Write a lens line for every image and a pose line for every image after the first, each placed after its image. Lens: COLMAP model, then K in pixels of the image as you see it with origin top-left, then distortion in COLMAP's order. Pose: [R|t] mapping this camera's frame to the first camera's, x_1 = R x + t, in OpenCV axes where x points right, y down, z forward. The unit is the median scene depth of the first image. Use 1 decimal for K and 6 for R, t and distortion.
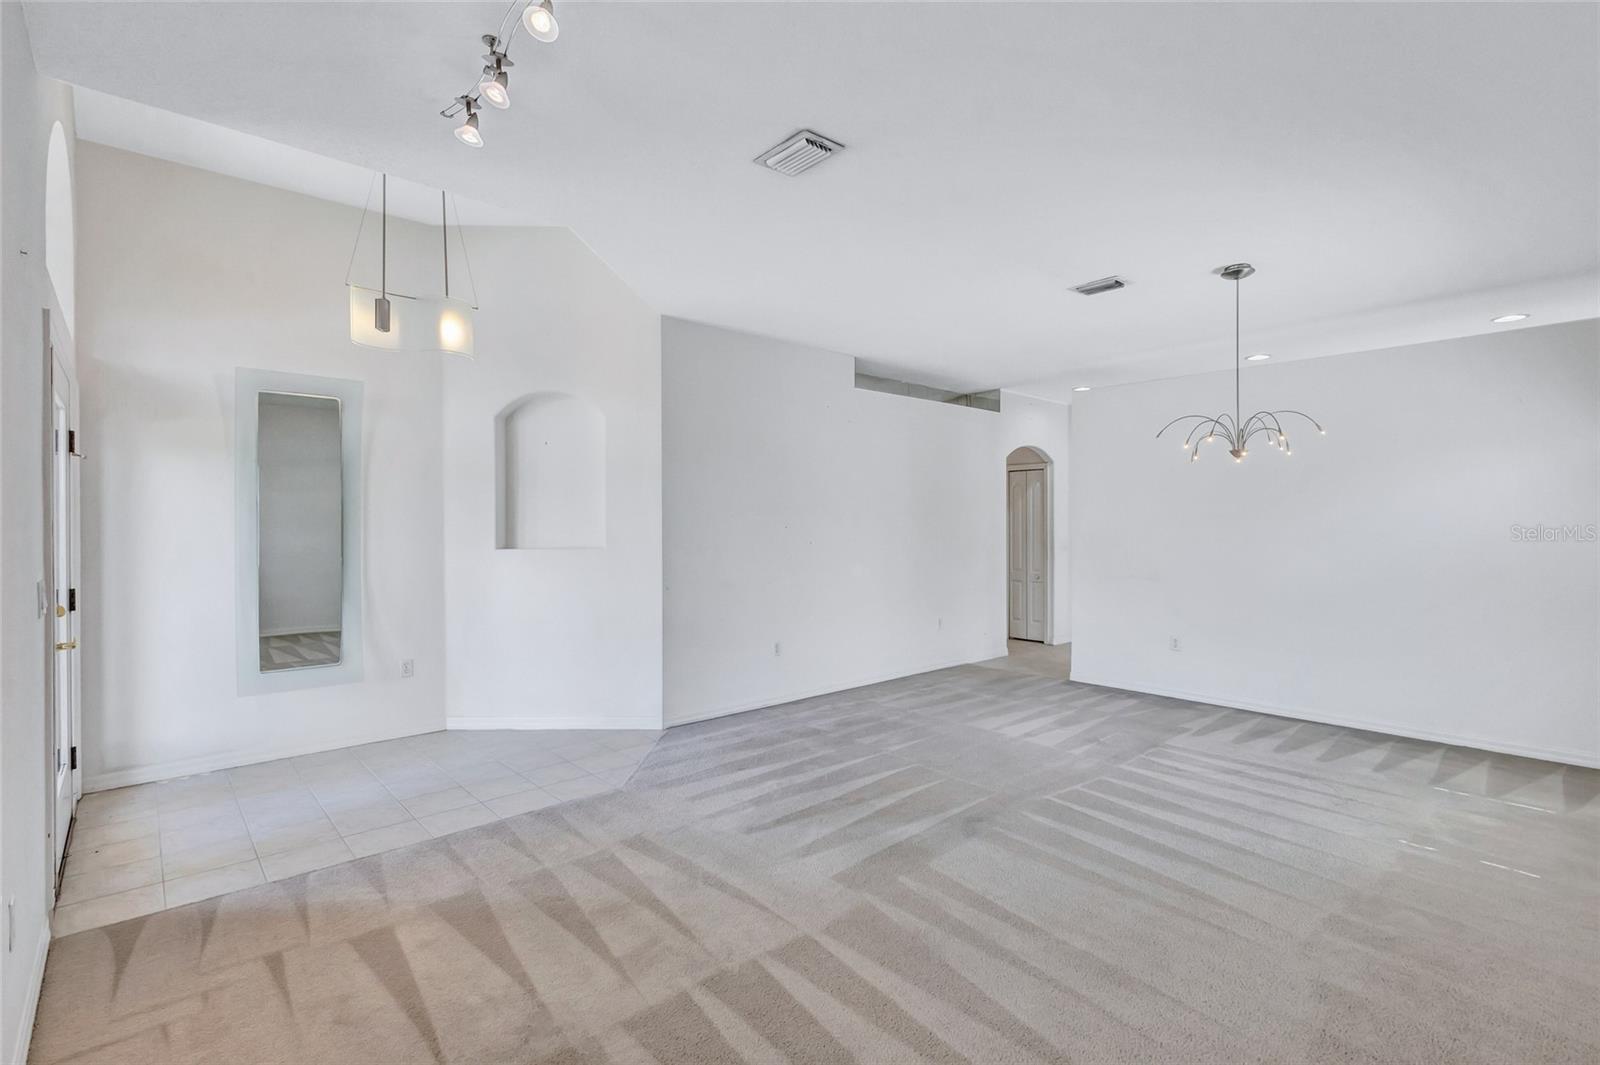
lens RADIAL K [[735.9, 0, 791.4], [0, 735.9, 528.2], [0, 0, 1]] dist [0.016242, -0.005931]
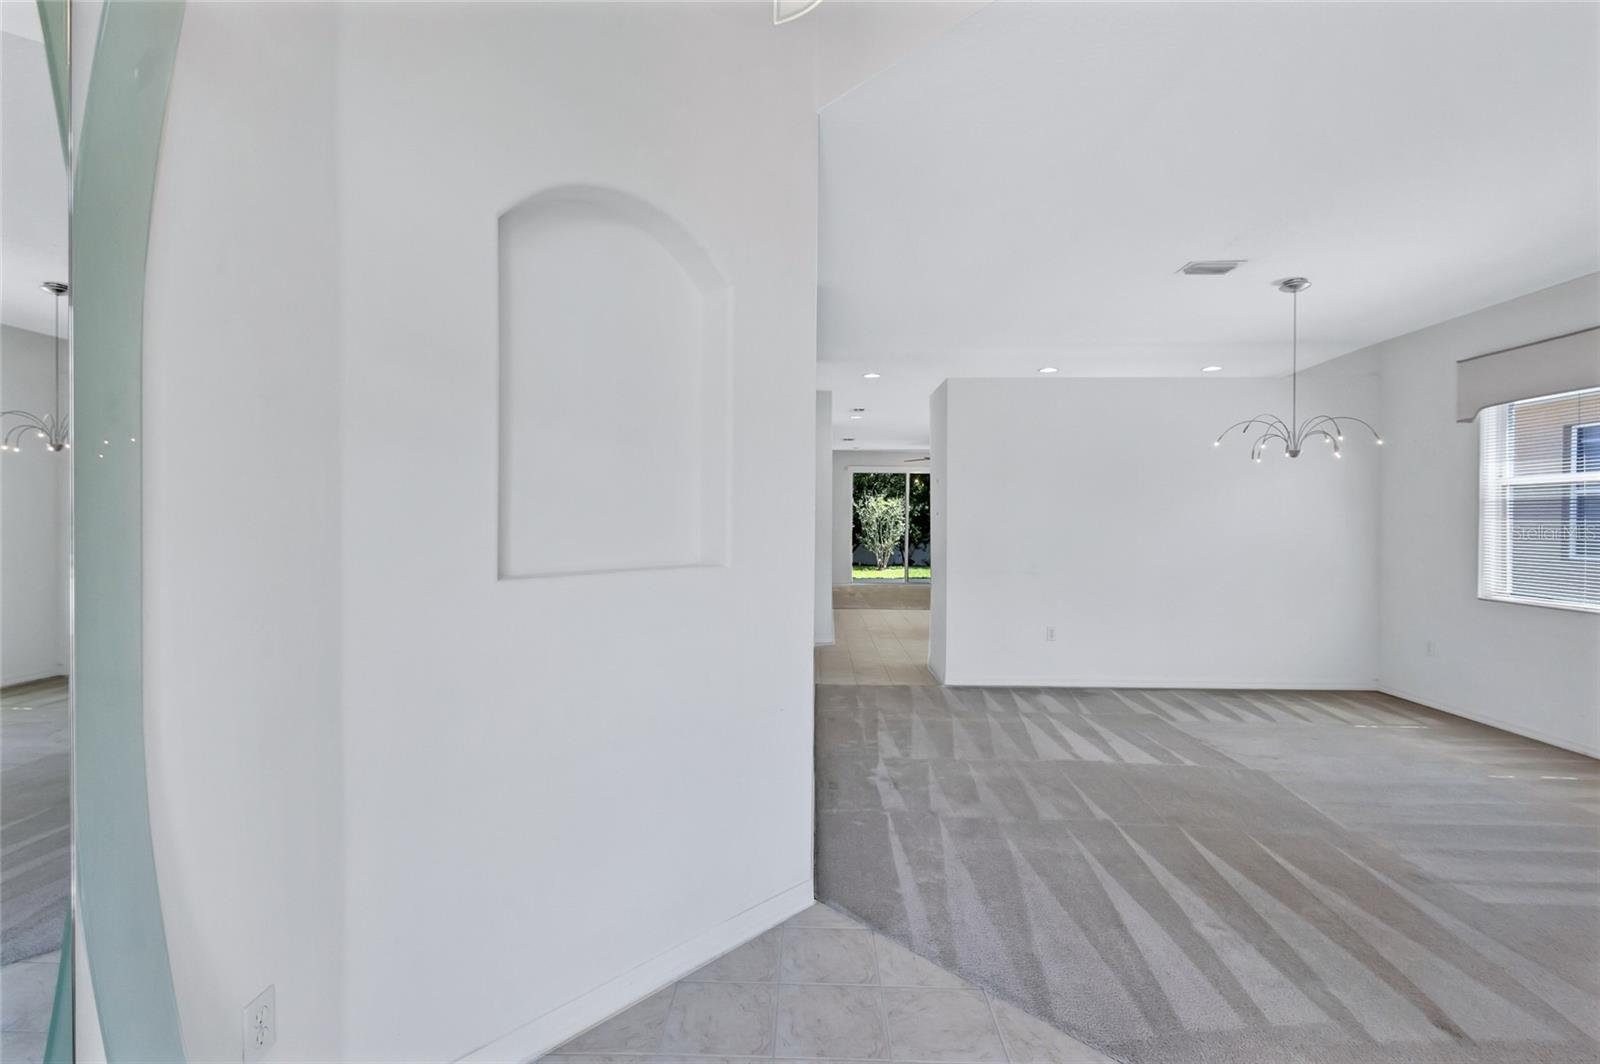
lens RADIAL K [[735.9, 0, 791.4], [0, 735.9, 527.7], [0, 0, 1]] dist [0.016242, -0.005931]
pose [[0.680677, 0.001414, 0.732582, -0.631793], [-0.004699, 0.999986, 0.002436, 0.007530], [-0.732568, -0.005100, 0.680674, 0.729916]]
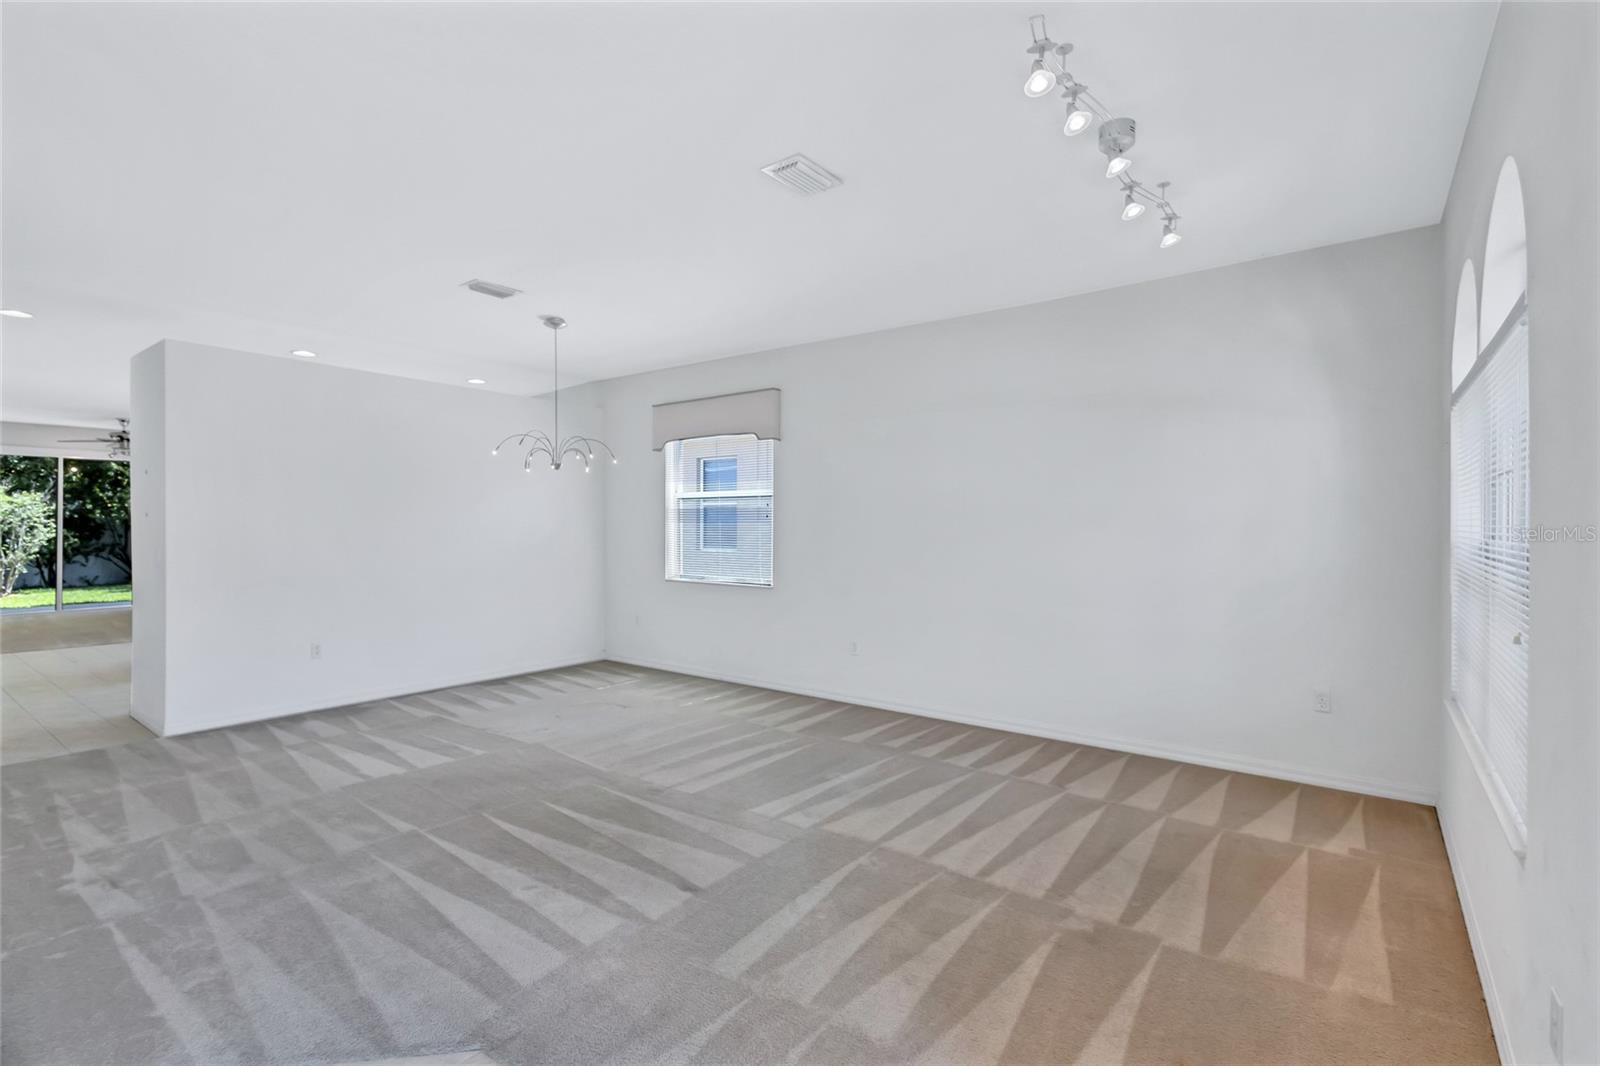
lens RADIAL K [[735.9, 0, 791.4], [0, 735.9, 528.7], [0, 0, 1]] dist [0.016242, -0.005931]
pose [[-0.198964, 0.002654, 0.980003, -0.655905], [0.003465, 0.999992, -0.002004, 0.009281], [-0.980001, 0.002997, -0.198971, 0.781343]]
